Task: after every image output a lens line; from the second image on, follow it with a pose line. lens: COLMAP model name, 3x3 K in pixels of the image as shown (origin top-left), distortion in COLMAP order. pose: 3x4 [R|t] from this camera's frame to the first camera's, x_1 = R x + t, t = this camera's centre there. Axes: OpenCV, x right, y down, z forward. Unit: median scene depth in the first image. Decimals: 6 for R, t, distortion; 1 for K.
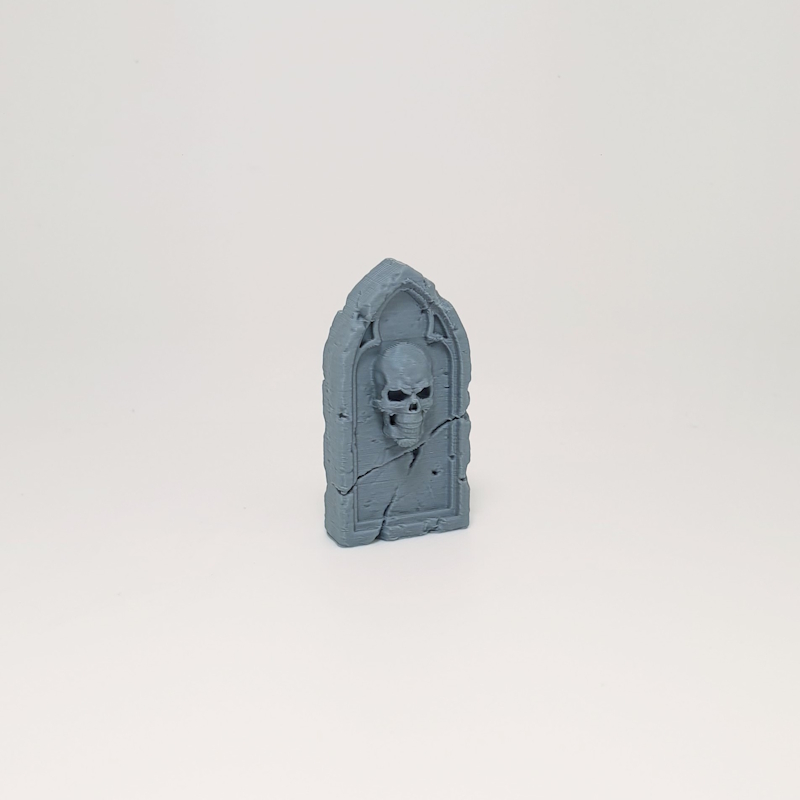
lens RADIAL K [[1394.7, 0, 400.0], [0, 1394.7, 400.0], [0, 0, 1]] dist [0.008763, -0.042241]
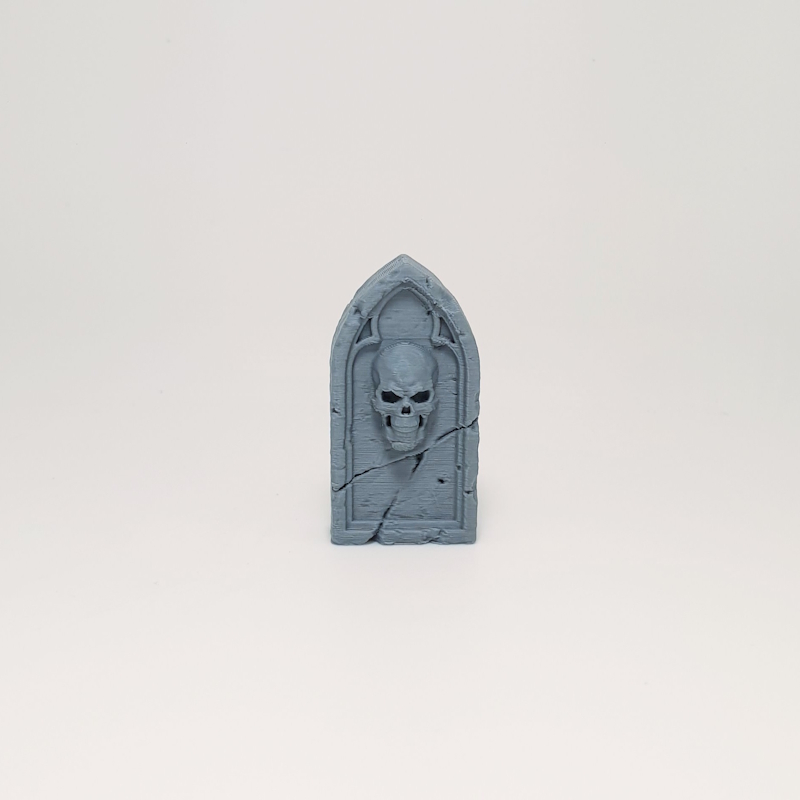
lens RADIAL K [[1394.7, 0, 400.0], [0, 1394.7, 400.0], [0, 0, 1]] dist [0.008763, -0.042241]
pose [[0.936014, 0.113712, -0.333087, 0.320493], [-0.108303, 0.993508, 0.034829, -0.034667], [0.334885, 0.003474, 0.942253, 0.089175]]
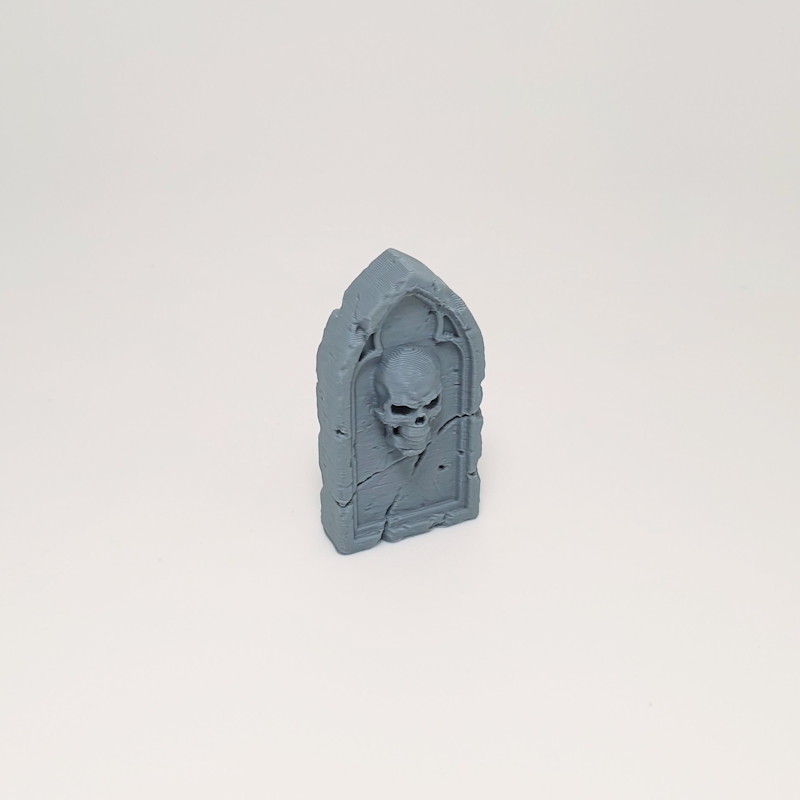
lens RADIAL K [[1394.7, 0, 400.0], [0, 1394.7, 400.0], [0, 0, 1]] dist [0.008763, -0.042241]
pose [[0.999842, -0.007209, 0.016257, -0.017063], [0.001937, 0.952859, 0.303408, -0.271283], [-0.017678, -0.303329, 0.952722, 0.157537]]
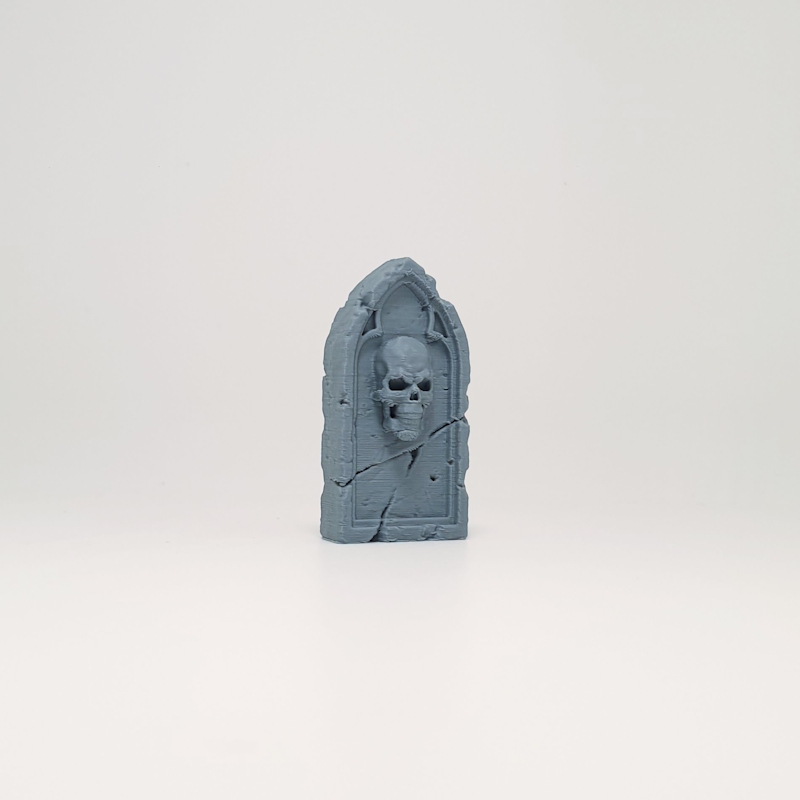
lens RADIAL K [[1394.7, 0, 400.0], [0, 1394.7, 400.0], [0, 0, 1]] dist [0.008763, -0.042241]
pose [[0.999143, 0.017062, 0.037724, -0.037683], [-0.006367, 0.963623, -0.267188, 0.270176], [-0.040911, 0.266719, 0.962906, 0.037060]]
